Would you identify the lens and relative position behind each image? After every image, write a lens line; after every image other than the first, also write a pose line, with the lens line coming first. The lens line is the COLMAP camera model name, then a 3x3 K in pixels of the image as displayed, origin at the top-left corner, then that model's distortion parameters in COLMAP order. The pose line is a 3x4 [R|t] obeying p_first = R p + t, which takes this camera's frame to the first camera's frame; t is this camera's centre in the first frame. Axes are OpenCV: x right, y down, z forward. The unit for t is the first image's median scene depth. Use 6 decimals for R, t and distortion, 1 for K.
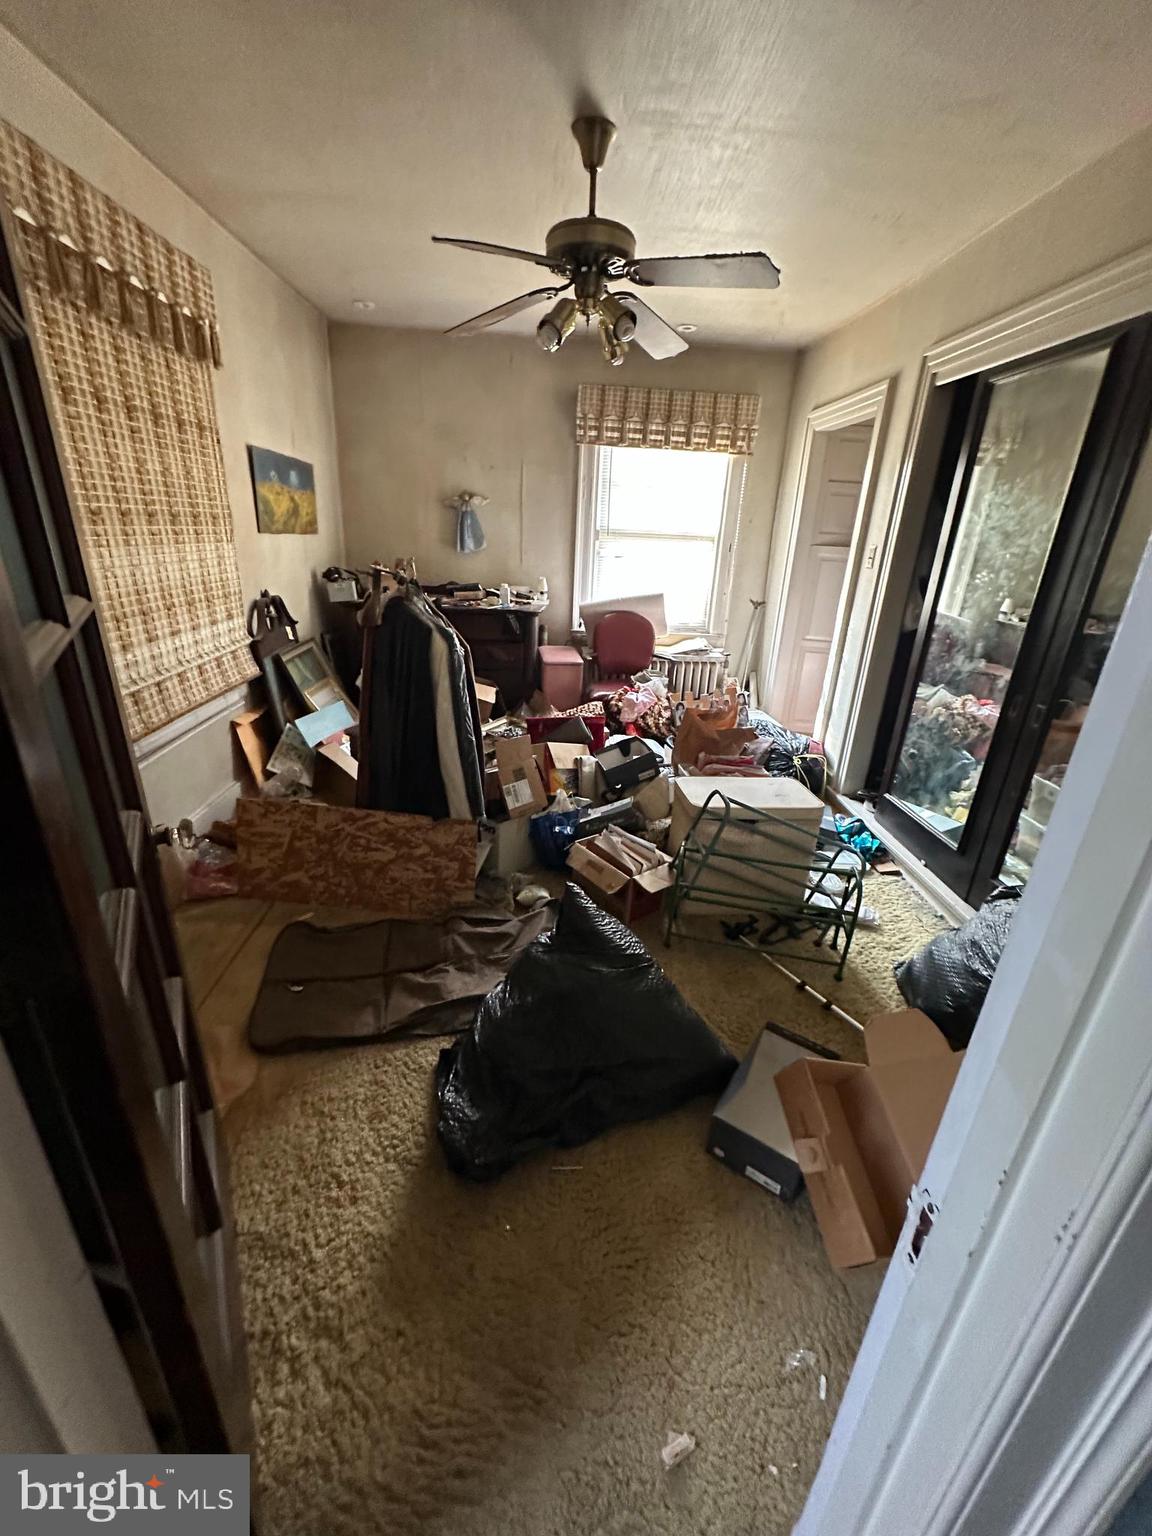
lens RADIAL K [[614.9, 0, 572.4], [0, 614.9, 767.3], [0, 0, 1]] dist [0.003232, -0.000549]
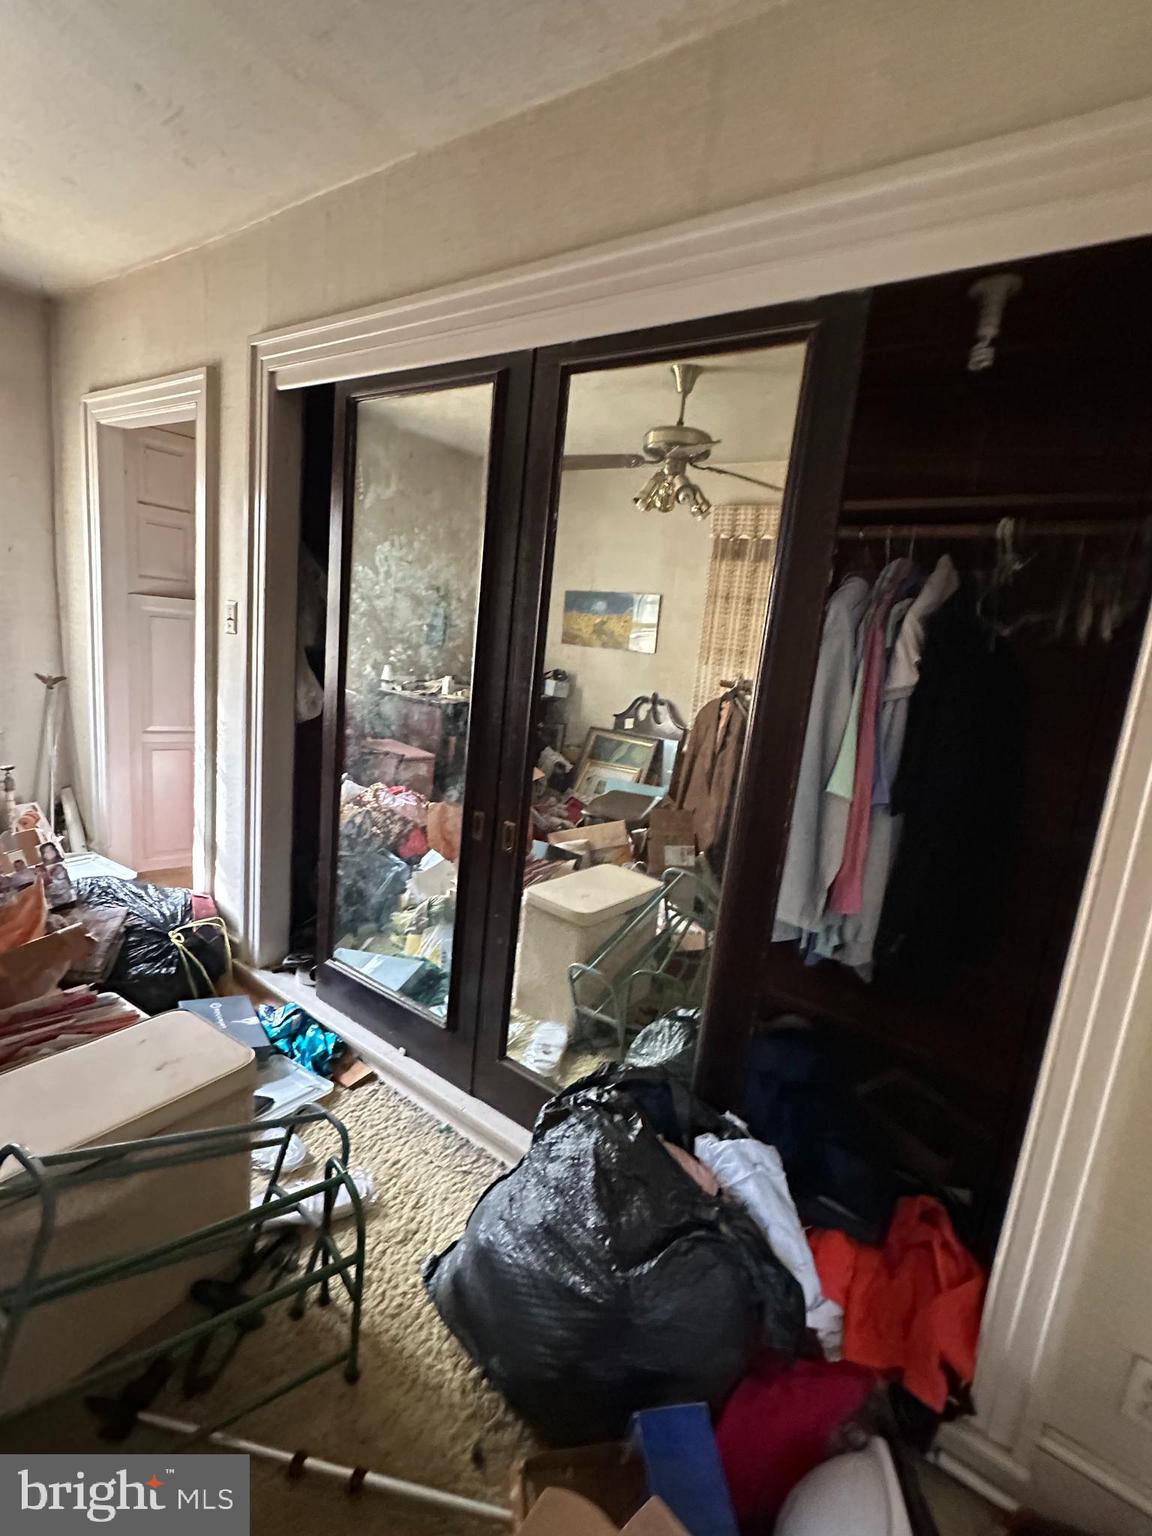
lens RADIAL K [[713.8, 0, 574.8], [0, 713.8, 764.9], [0, 0, 1]] dist [-0.004188, 0.000557]
pose [[0.620086, -0.126577, 0.774256, 0.094165], [0.211695, 0.977287, -0.009774, -0.097986], [-0.755433, 0.169967, 0.632798, 0.252039]]
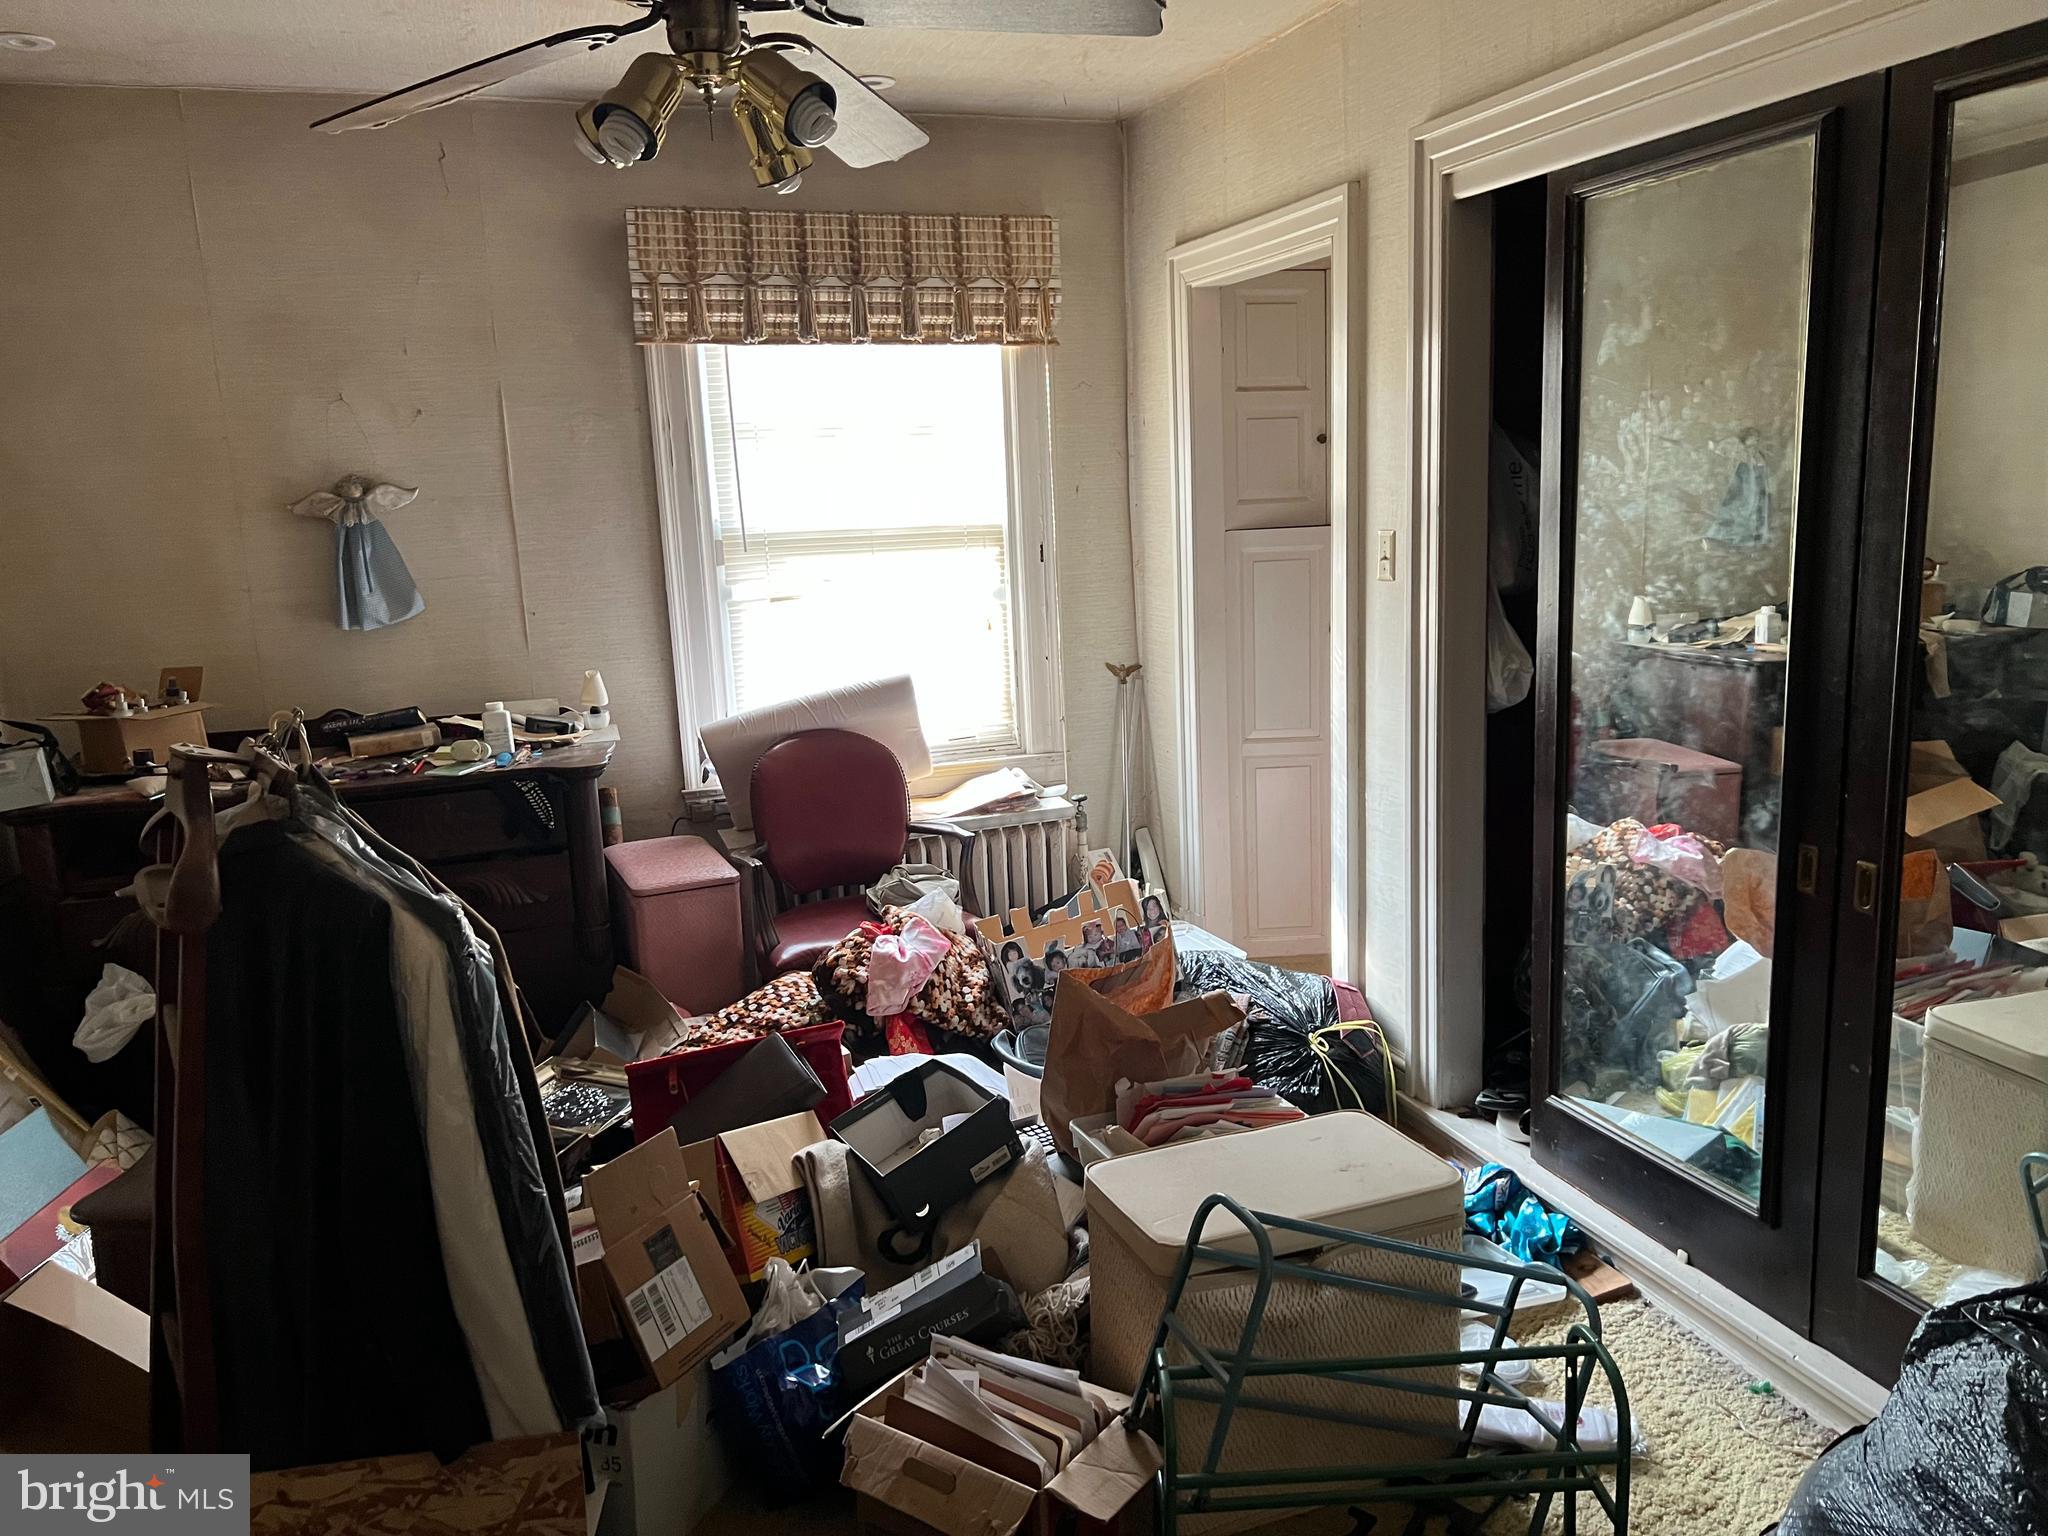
lens RADIAL K [[1544.6, 0, 1029.0], [0, 1544.6, 779.2], [0, 0, 1]] dist [0.054252, -0.062118]
pose [[0.955941, -0.133947, 0.261217, -0.069575], [0.178280, 0.971841, -0.154085, -0.063359], [-0.233222, 0.193866, 0.952903, 0.038618]]
